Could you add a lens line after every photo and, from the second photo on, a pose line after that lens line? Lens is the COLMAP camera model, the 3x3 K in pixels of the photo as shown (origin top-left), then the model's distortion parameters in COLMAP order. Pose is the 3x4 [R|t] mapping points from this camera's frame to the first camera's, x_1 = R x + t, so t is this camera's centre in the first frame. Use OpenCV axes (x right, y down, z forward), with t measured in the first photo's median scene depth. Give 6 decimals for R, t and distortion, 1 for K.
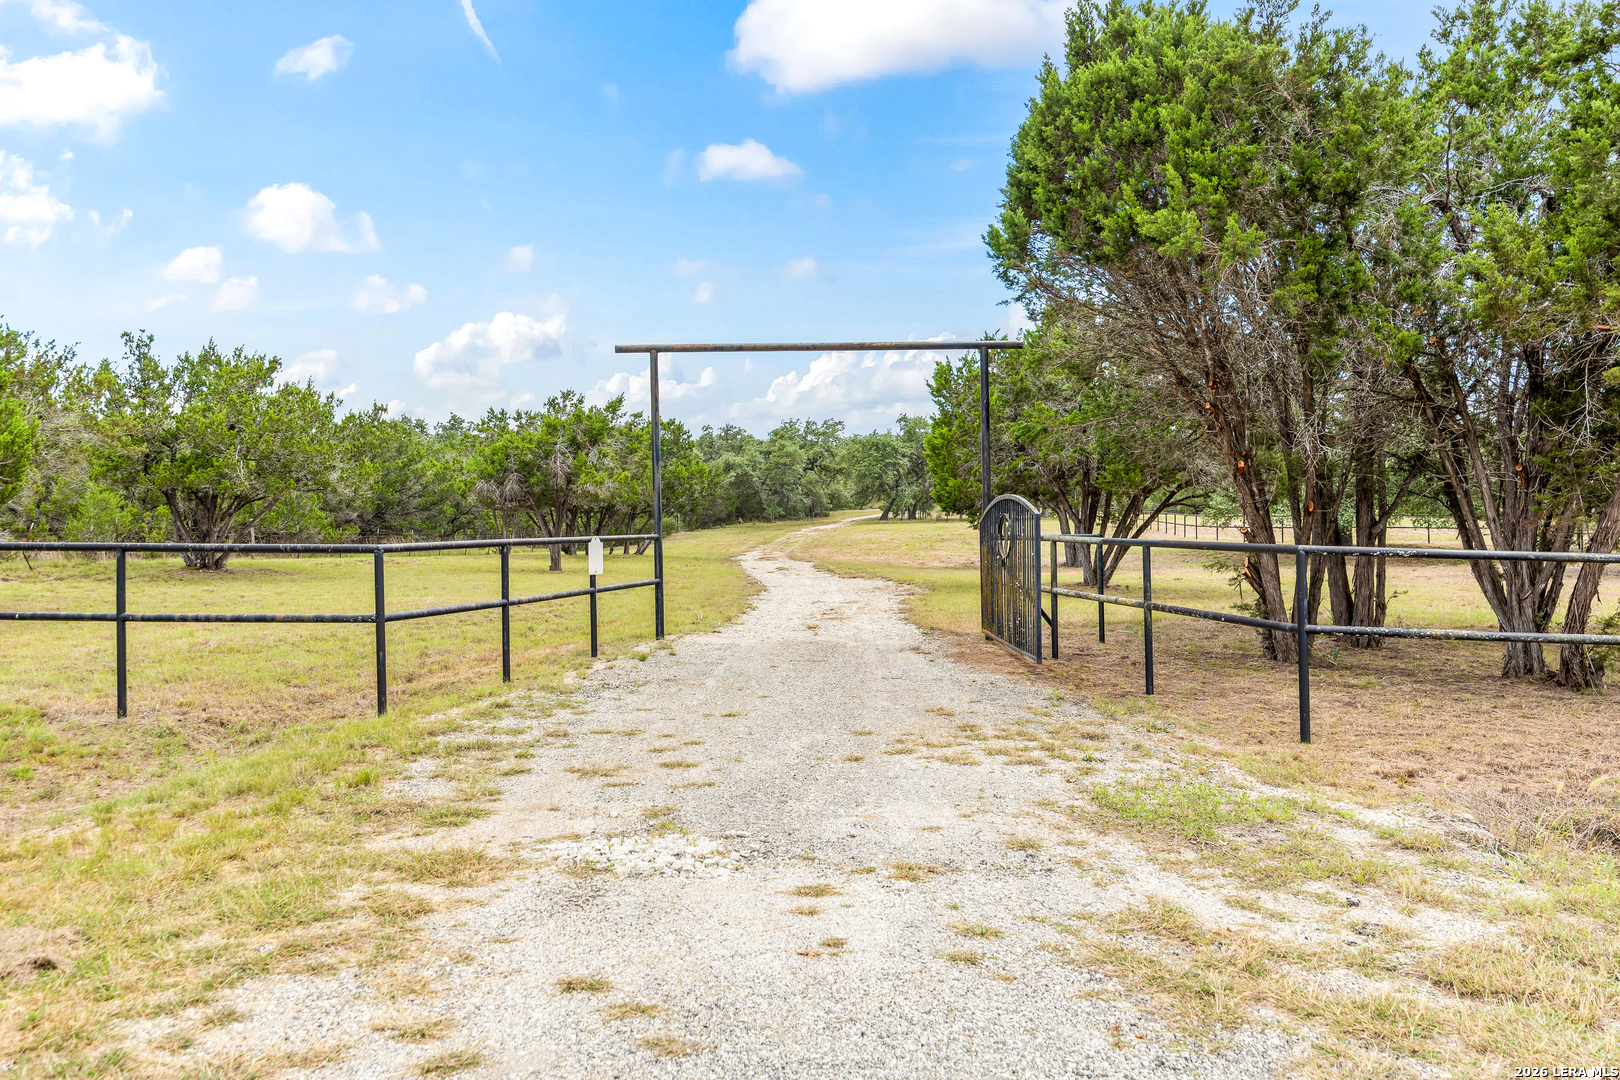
lens RADIAL K [[1261.2, 0, 809.3], [0, 1261.2, 539.9], [0, 0, 1]] dist [-0.004499, -0.000491]
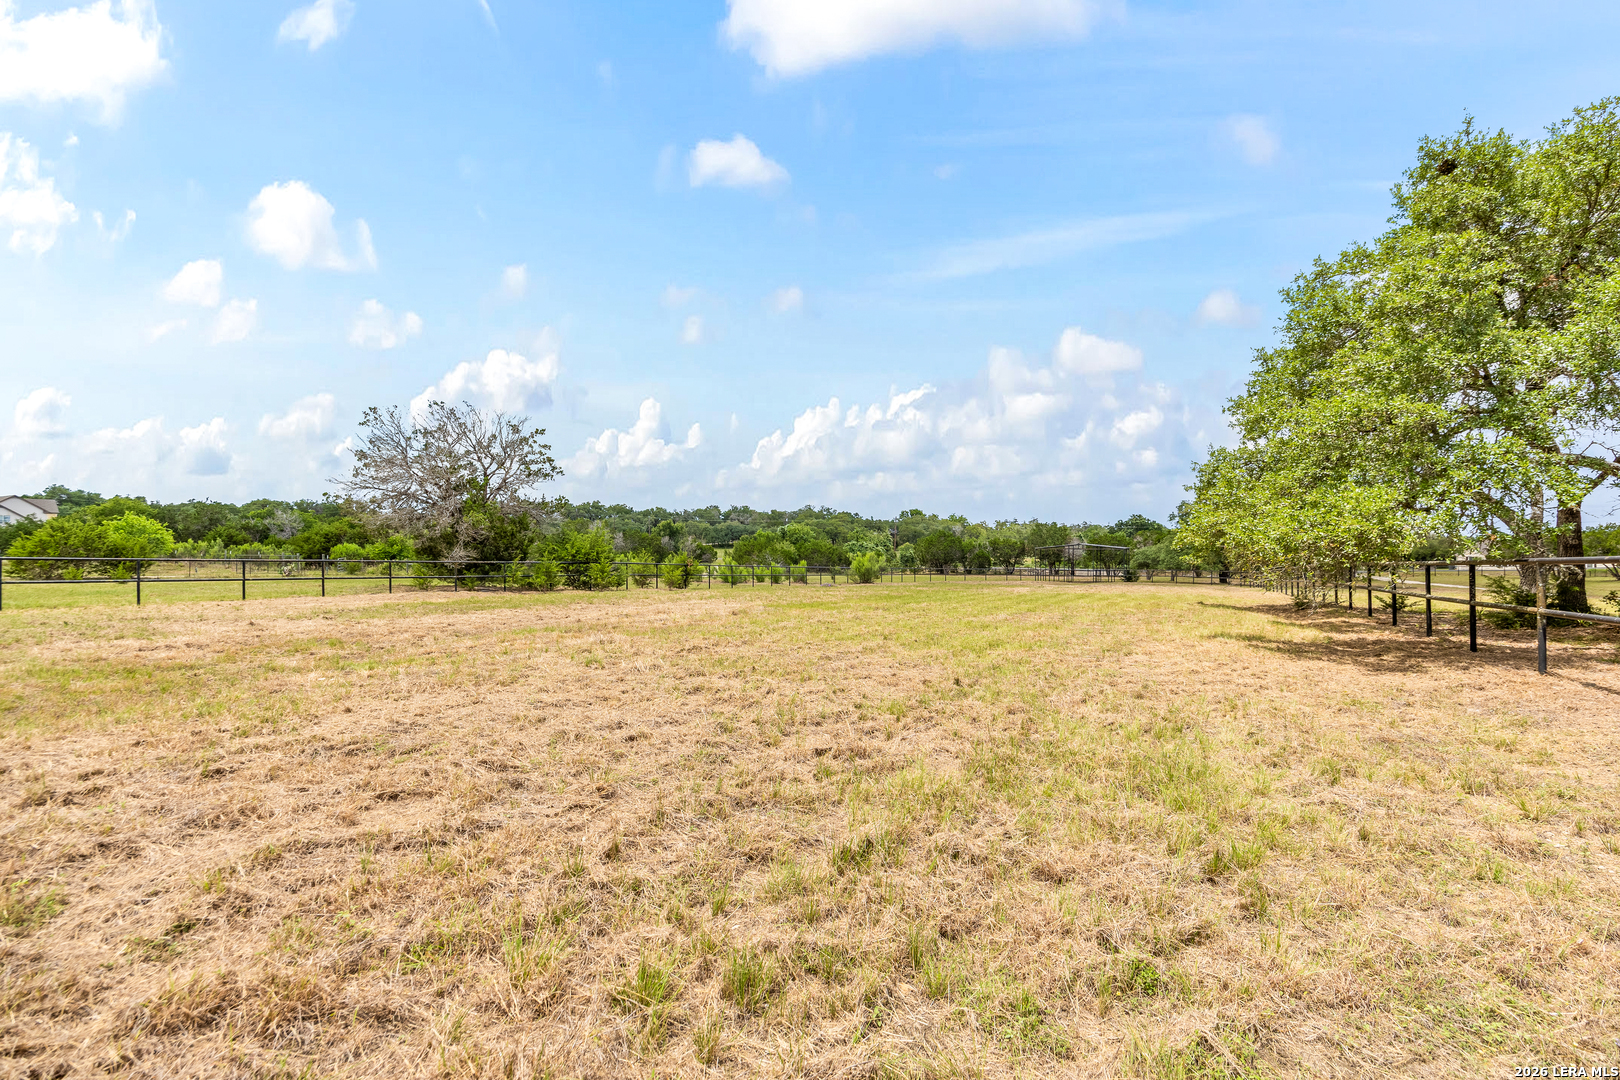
lens RADIAL K [[744.8, 0, 811.3], [0, 744.8, 540.2], [0, 0, 1]] dist [0.002151, 0.000120]
pose [[0.999913, 0.006300, 0.011546, 0.006724], [-0.009554, 0.951195, 0.308442, -0.200968], [-0.009039, -0.308526, 0.951173, 0.336190]]
